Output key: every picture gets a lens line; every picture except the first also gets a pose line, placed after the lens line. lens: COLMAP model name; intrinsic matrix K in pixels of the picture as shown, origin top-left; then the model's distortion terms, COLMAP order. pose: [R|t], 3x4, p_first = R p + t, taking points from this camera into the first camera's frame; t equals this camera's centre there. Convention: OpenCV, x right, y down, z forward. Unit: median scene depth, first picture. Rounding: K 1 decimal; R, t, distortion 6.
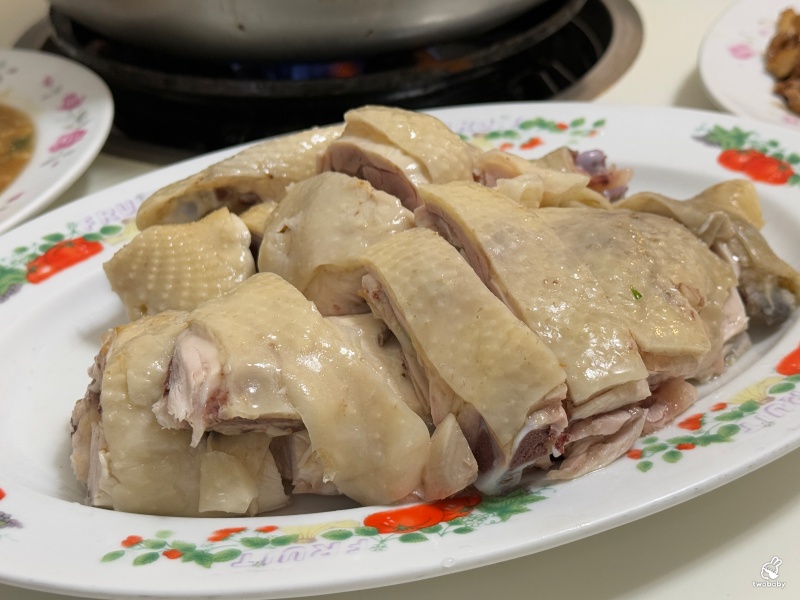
lens RADIAL K [[1404.4, 0, 400.0], [0, 1404.4, 300.0], [0, 0, 1]] dist [0.142605, -0.034397]
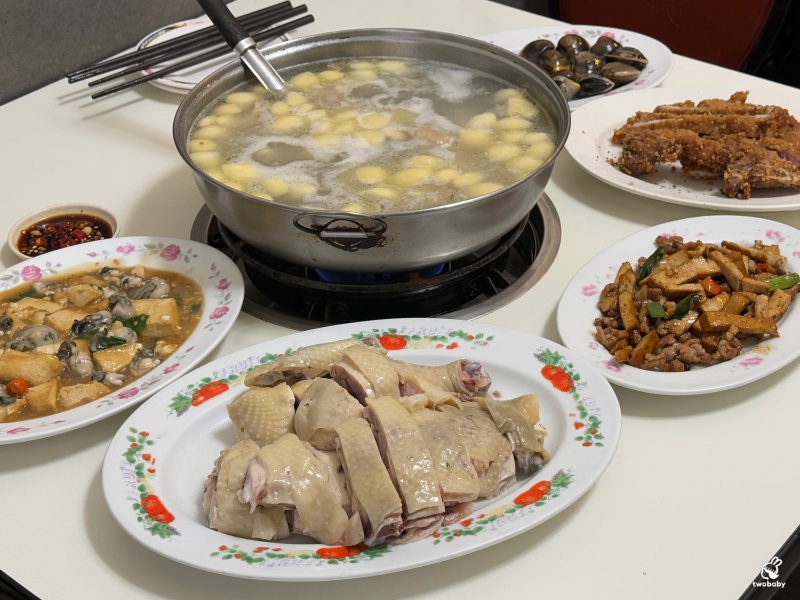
lens RADIAL K [[1404.4, 0, 400.0], [0, 1404.4, 300.0], [0, 0, 1]] dist [0.142605, -0.034397]
pose [[0.988830, 0.108267, -0.102440, 0.305297], [-0.100118, 0.991622, 0.081620, -0.465220], [0.110419, -0.070452, 0.991385, -1.308537]]
